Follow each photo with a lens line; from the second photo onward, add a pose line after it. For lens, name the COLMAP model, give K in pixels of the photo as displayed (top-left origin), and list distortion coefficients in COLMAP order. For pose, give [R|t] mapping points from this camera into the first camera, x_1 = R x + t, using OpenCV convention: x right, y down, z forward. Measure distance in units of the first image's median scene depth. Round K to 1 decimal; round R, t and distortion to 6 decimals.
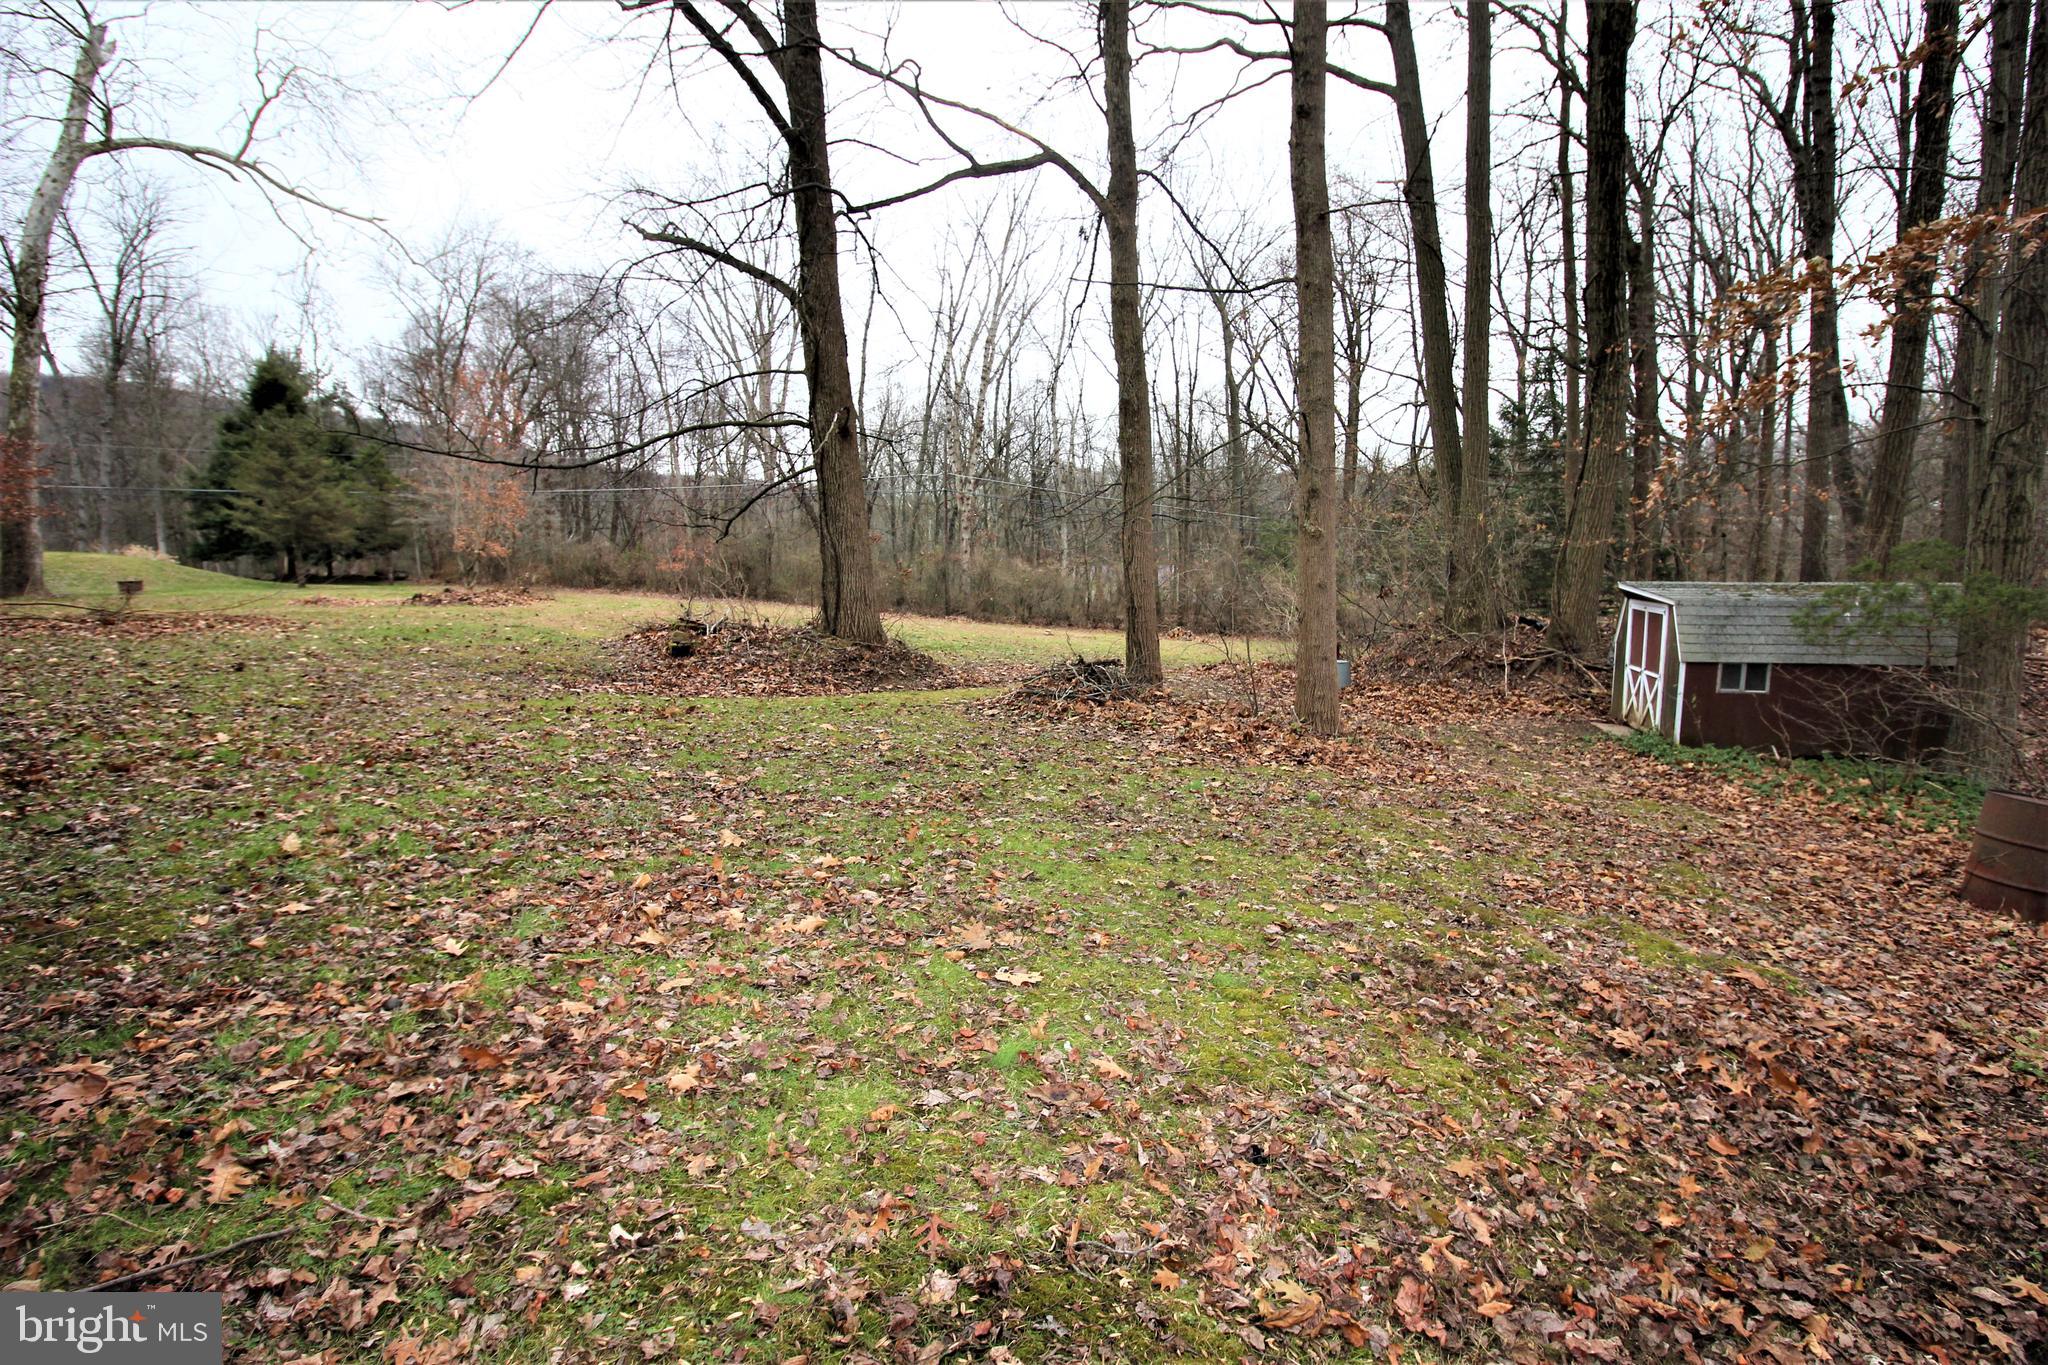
lens RADIAL K [[988.4, 0, 1024.0], [0, 988.4, 682.5], [0, 0, 1]] dist [-0.017060, 0.000095]
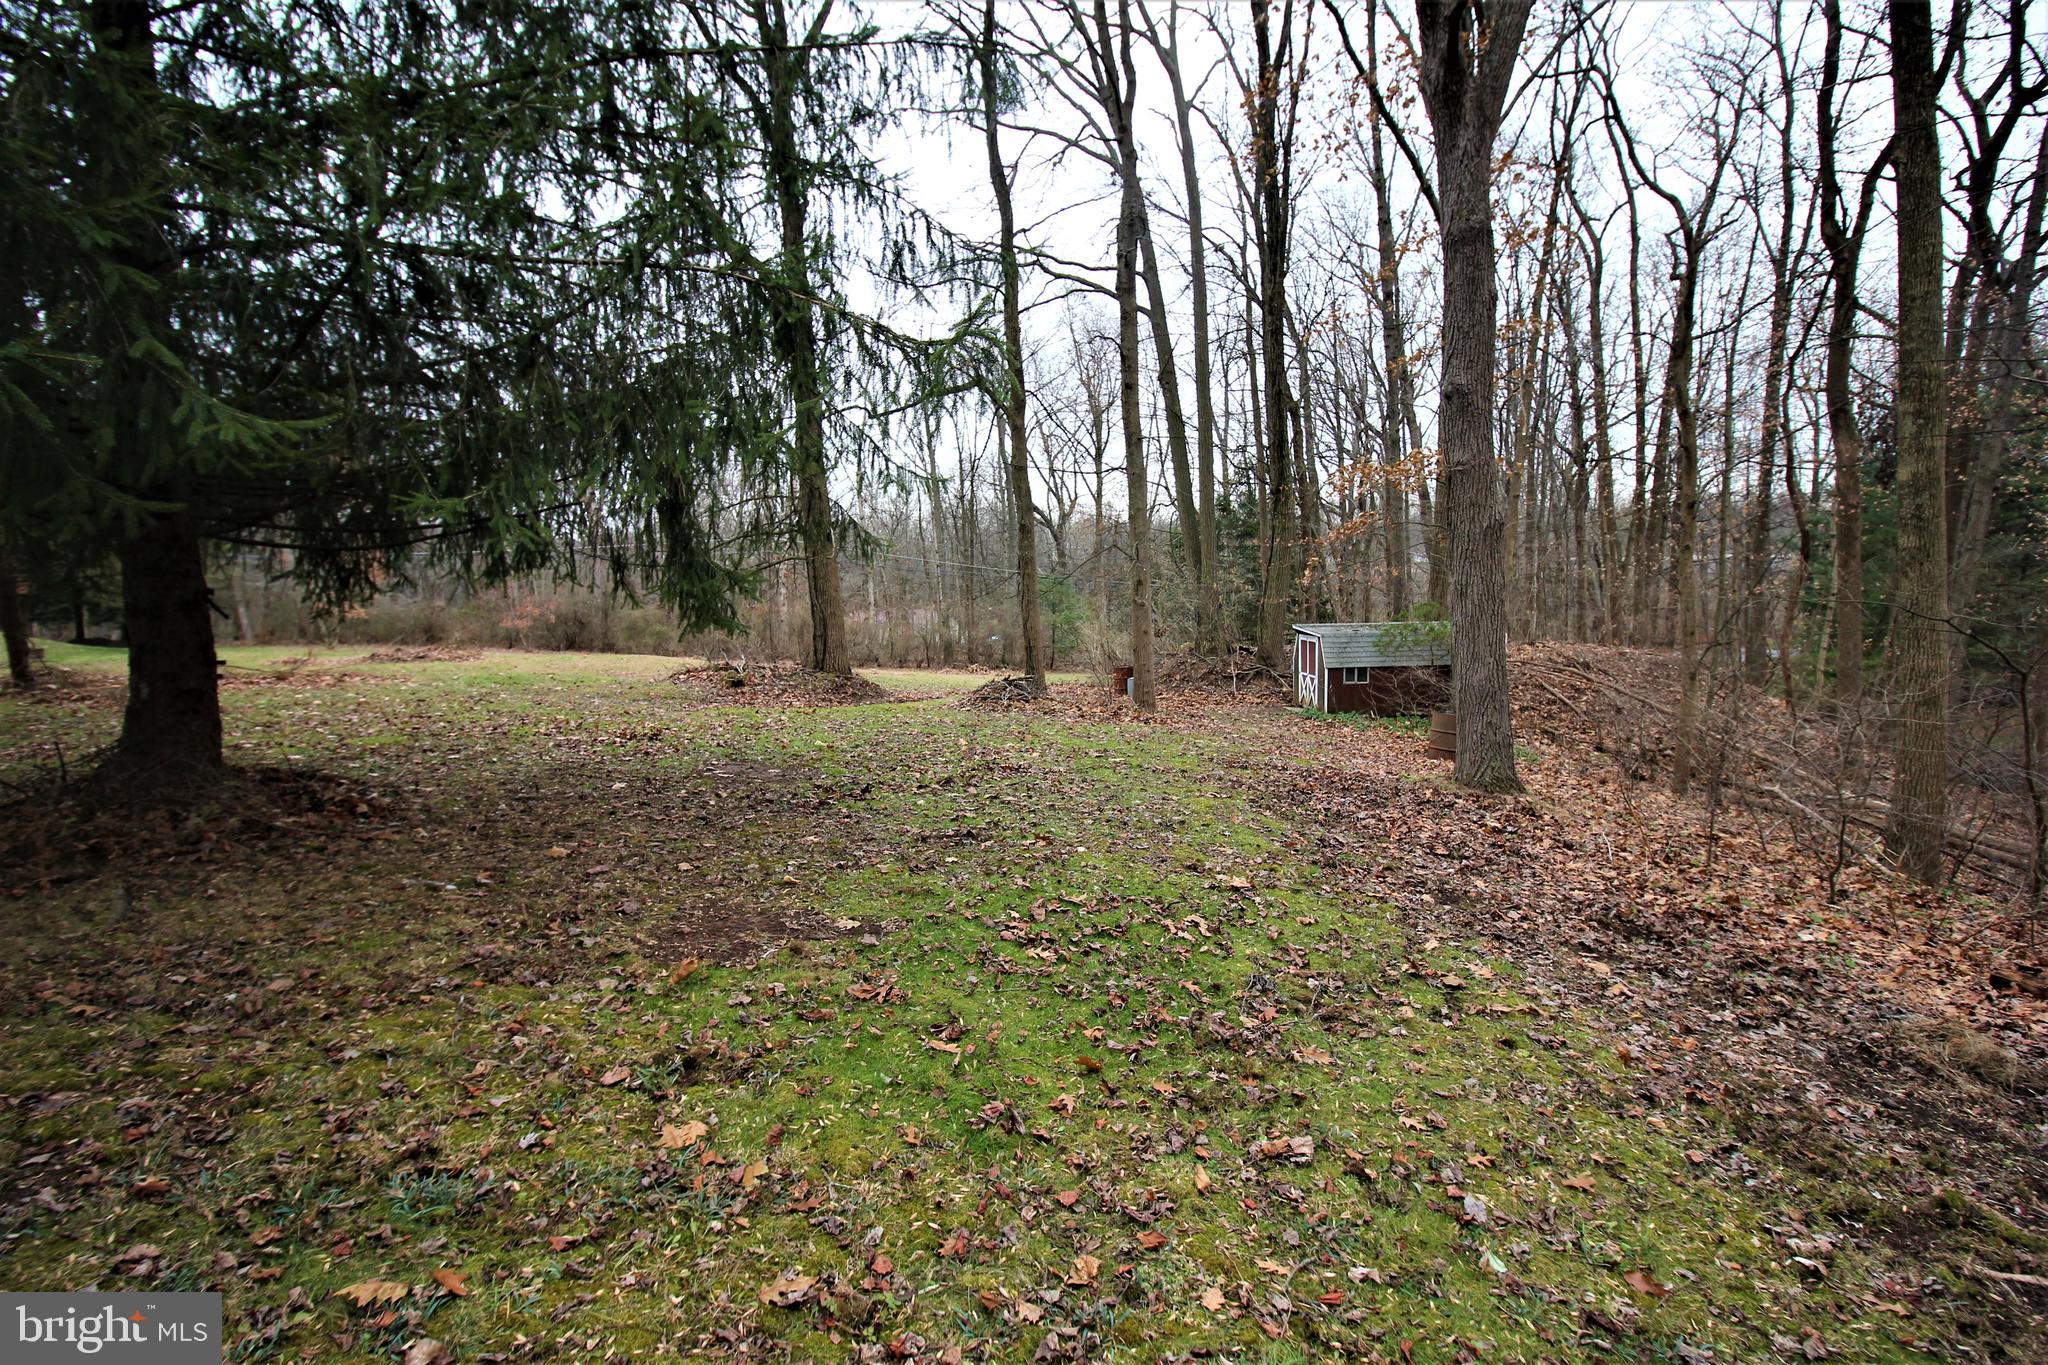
lens RADIAL K [[958.0, 0, 1024.0], [0, 958.0, 682.5], [0, 0, 1]] dist [0.000280, 0.000005]
pose [[0.967875, -0.036004, 0.248841, -0.262016], [0.046909, 0.998175, -0.038034, 0.039886], [-0.247018, 0.048485, 0.967797, -0.486266]]
